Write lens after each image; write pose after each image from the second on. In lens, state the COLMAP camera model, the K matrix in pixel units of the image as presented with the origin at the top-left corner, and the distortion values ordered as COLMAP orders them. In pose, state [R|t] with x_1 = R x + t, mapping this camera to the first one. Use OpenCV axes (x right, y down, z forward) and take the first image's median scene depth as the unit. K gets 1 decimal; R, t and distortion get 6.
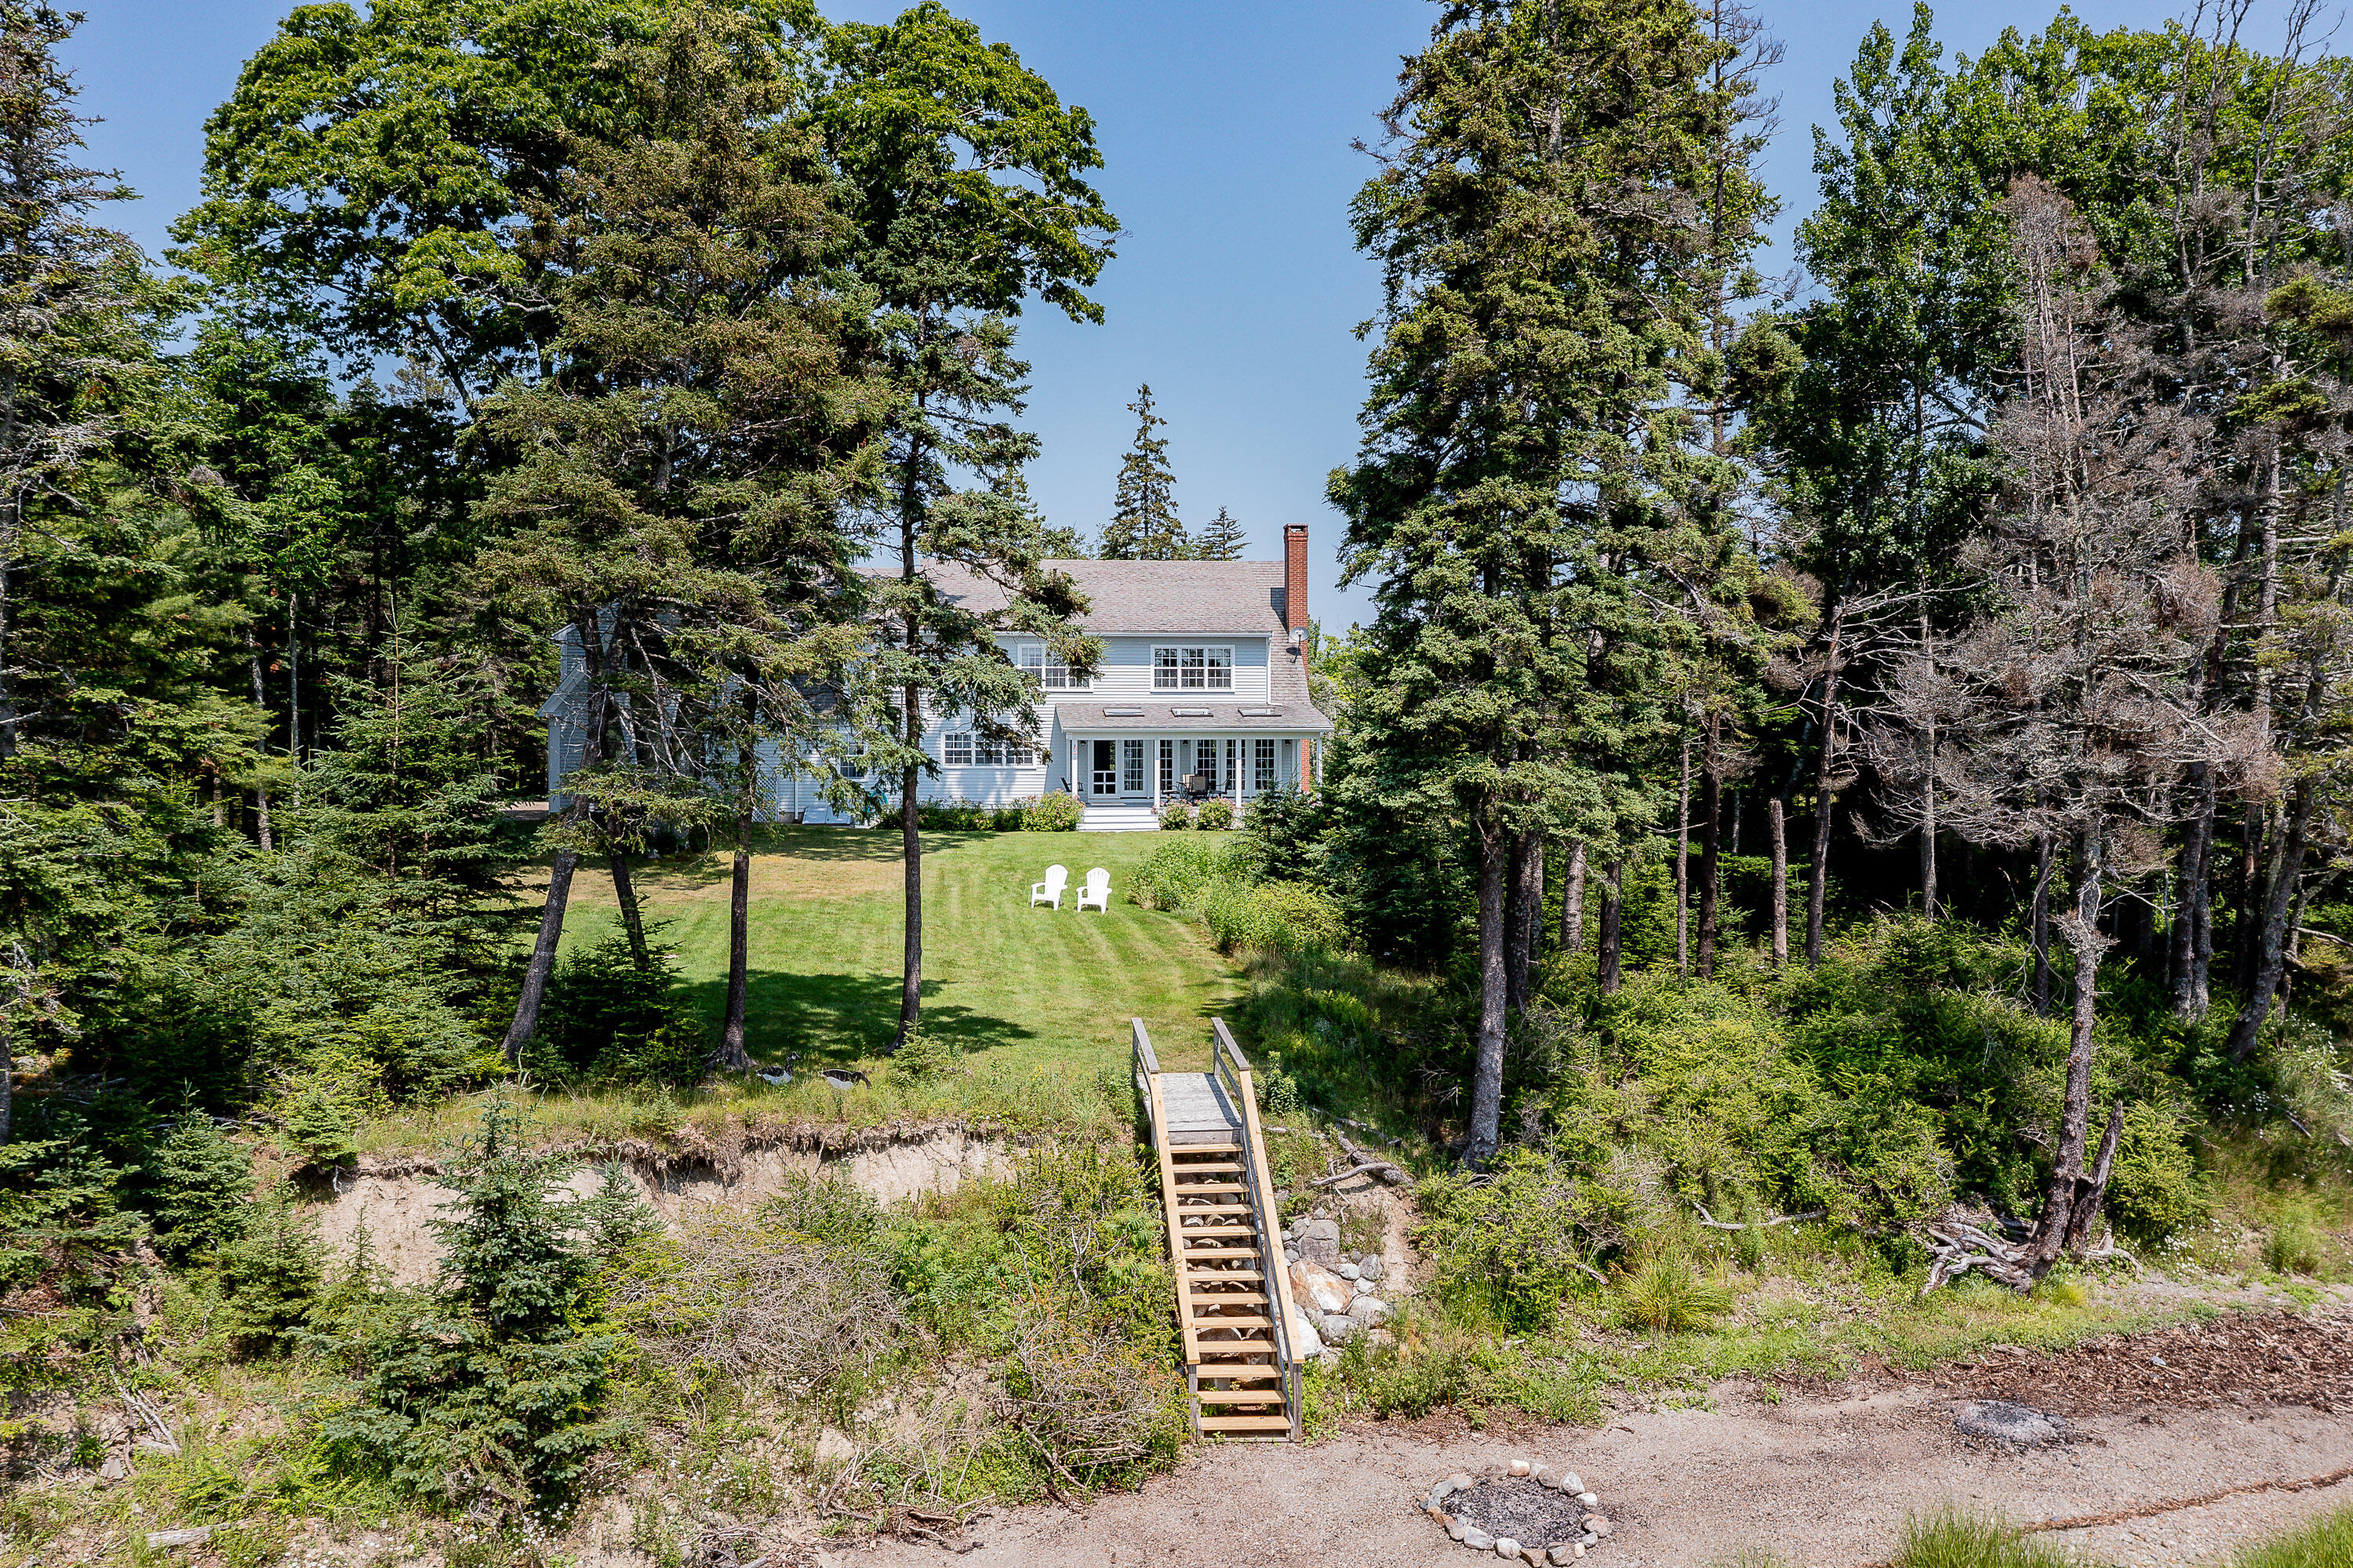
lens RADIAL K [[1830.8, 0, 1173.3], [0, 1830.8, 772.2], [0, 0, 1]] dist [-0.040368, -0.002779]
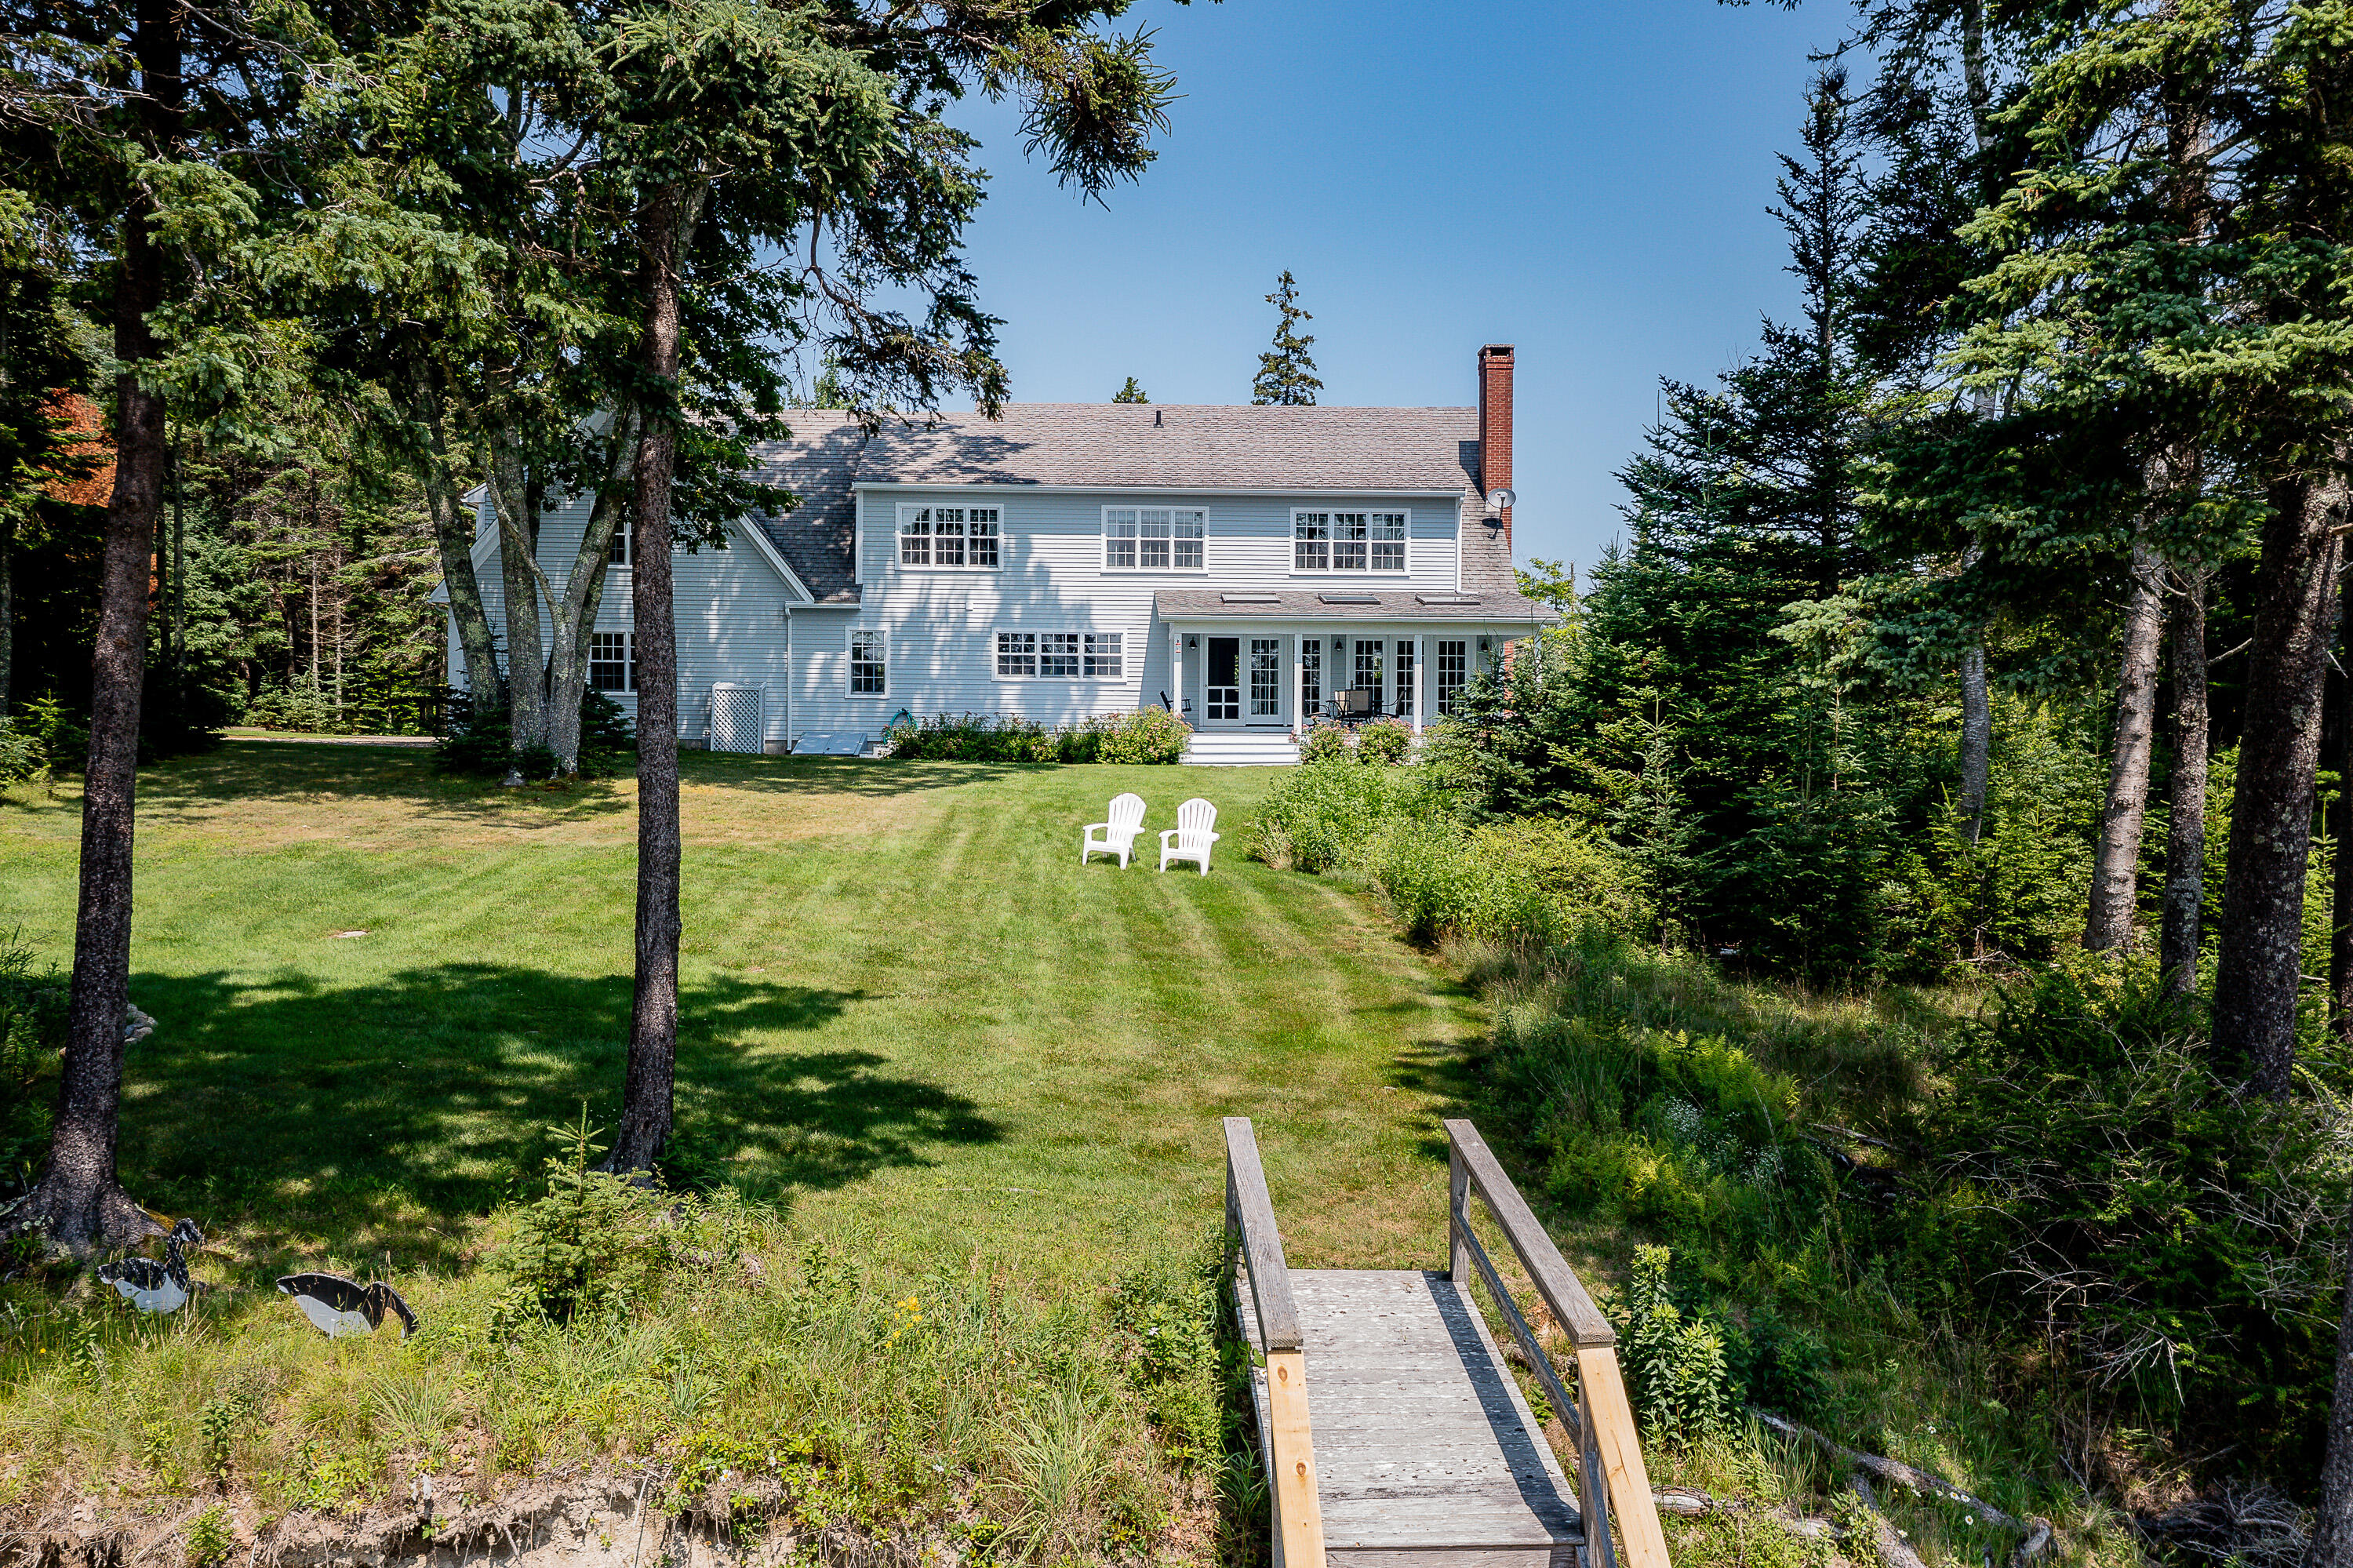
lens RADIAL K [[1830.8, 0, 1173.3], [0, 1830.8, 772.2], [0, 0, 1]] dist [-0.040368, -0.002779]
pose [[0.997054, 0.008801, -0.076199, -0.003042], [-0.008549, 0.999957, 0.003633, 0.032583], [0.076228, -0.002970, 0.997086, 0.322030]]
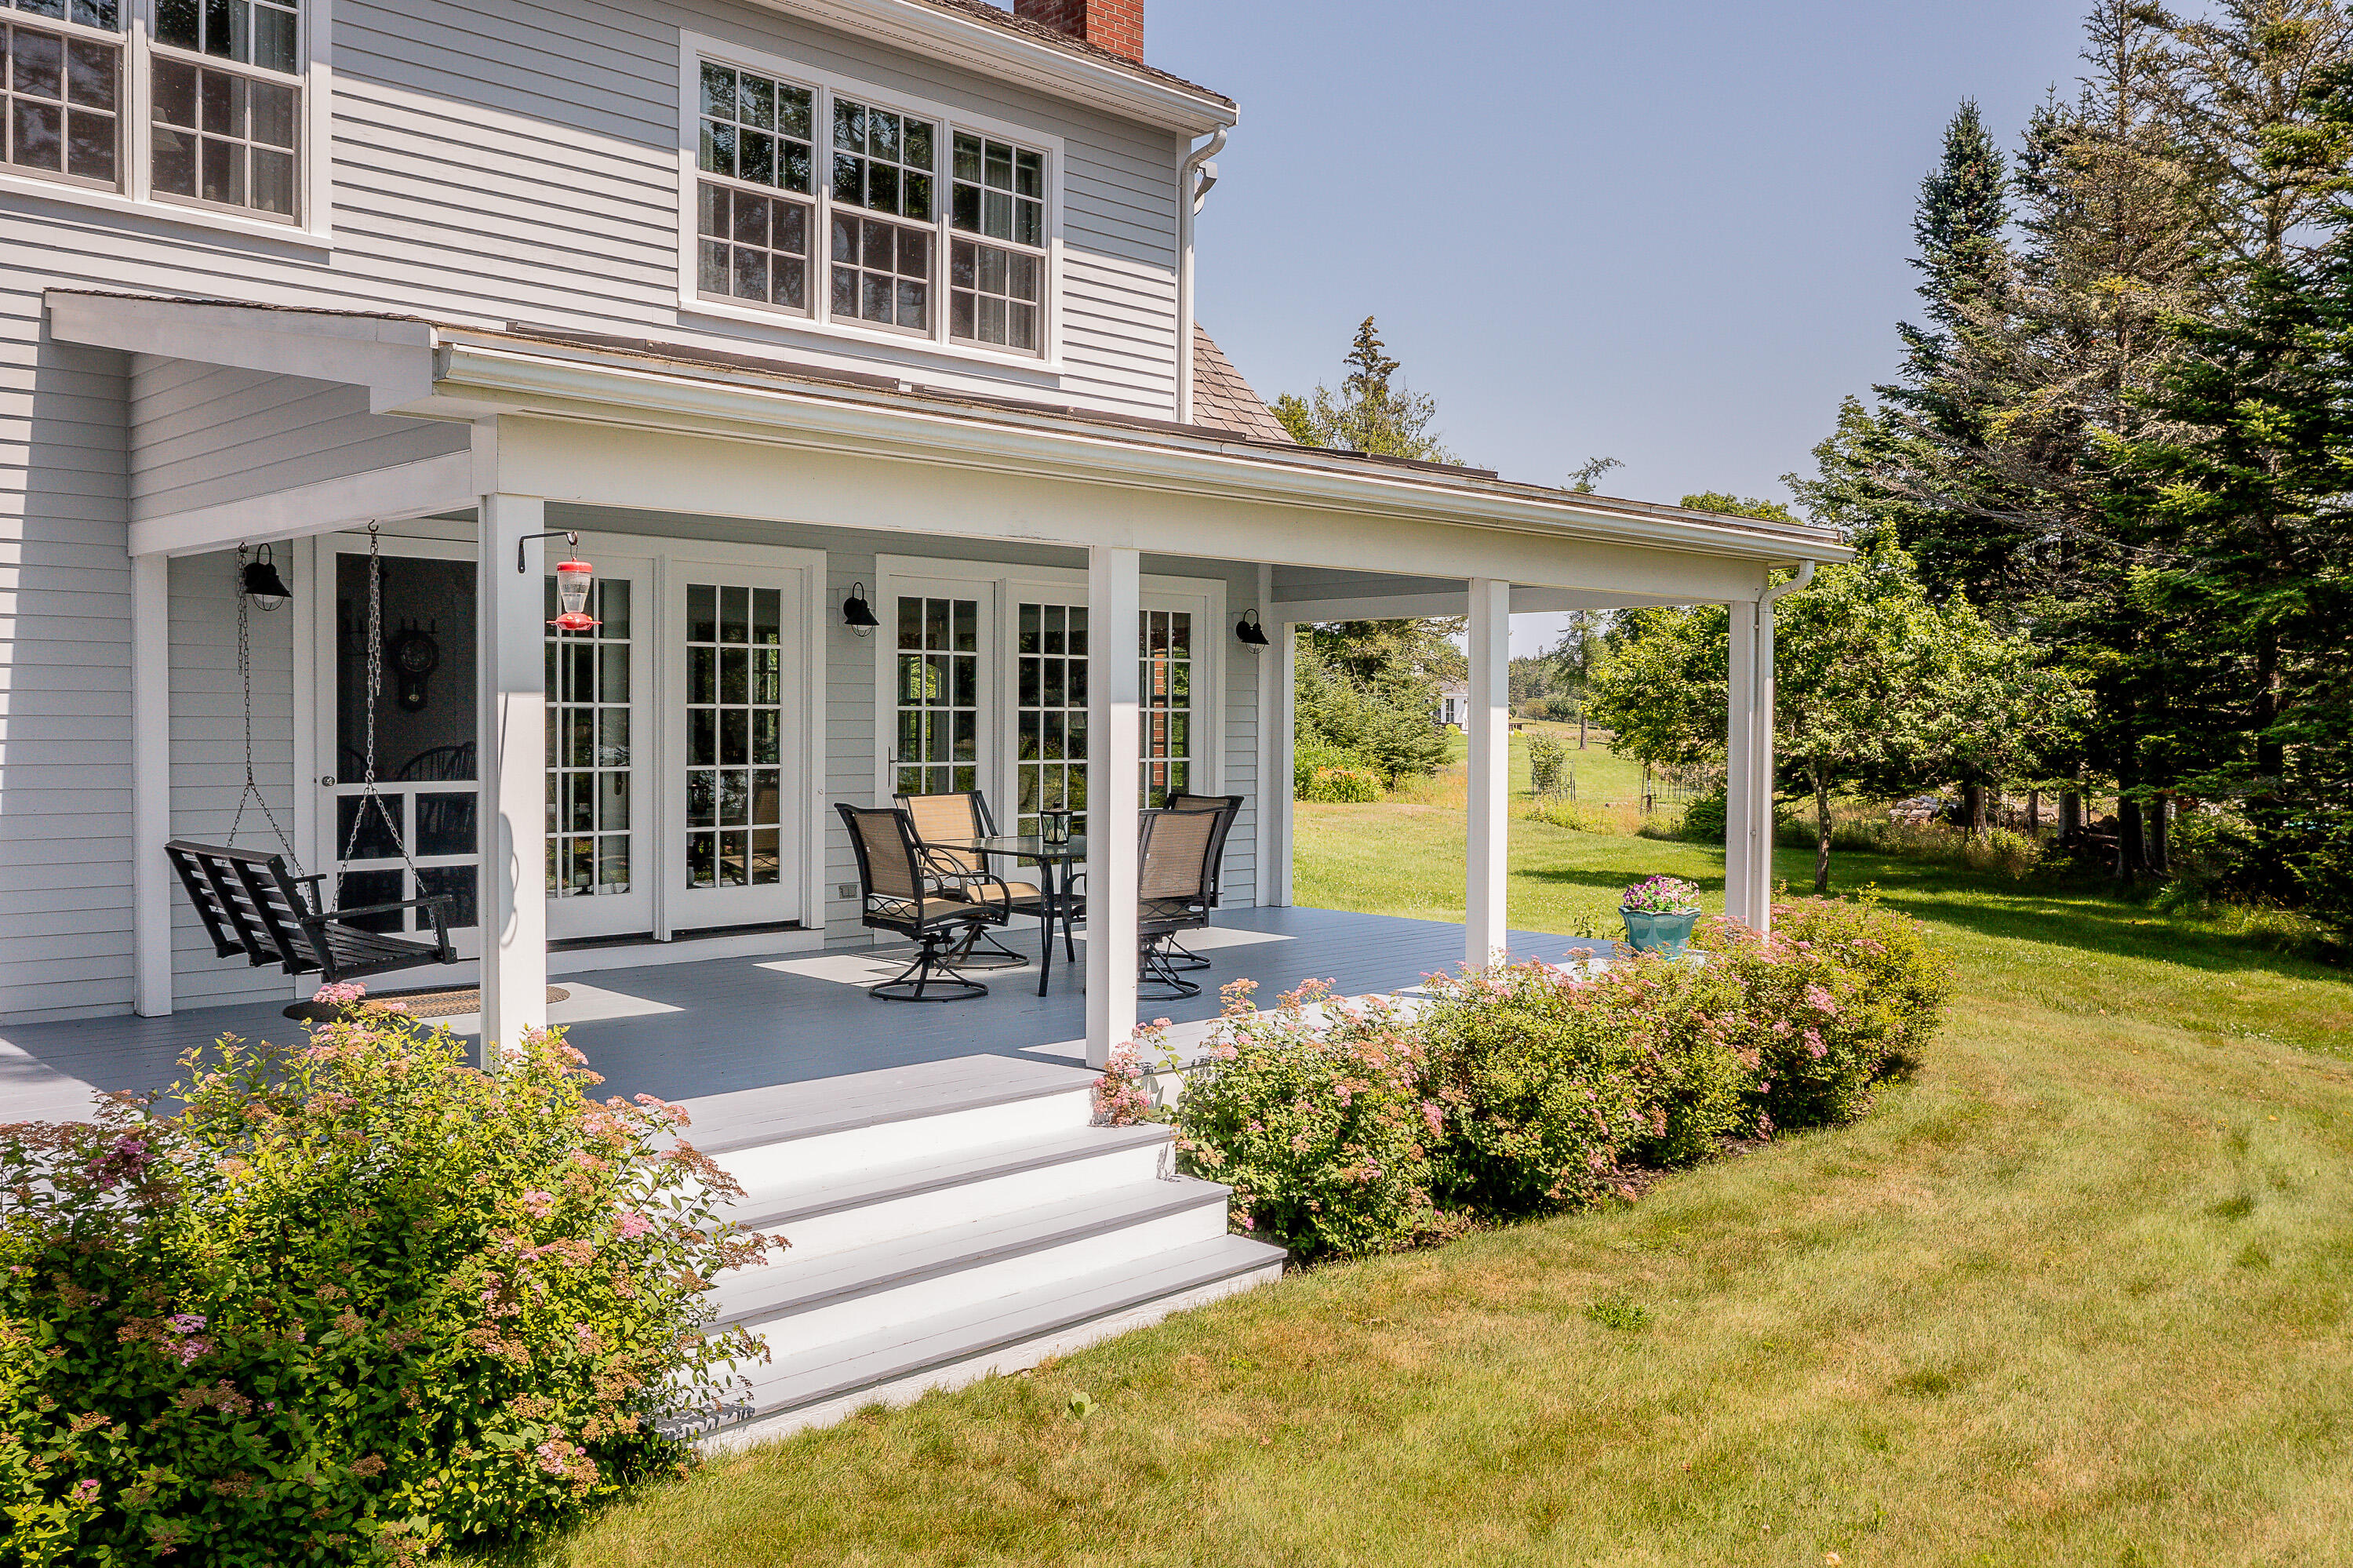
lens RADIAL K [[1830.8, 0, 1173.3], [0, 1830.8, 772.2], [0, 0, 1]] dist [-0.040368, -0.002779]
pose [[0.755407, -0.015826, 0.655064, -0.096941], [-0.008245, 0.999400, 0.033652, -0.007910], [-0.655204, -0.030822, 0.754823, 0.919264]]
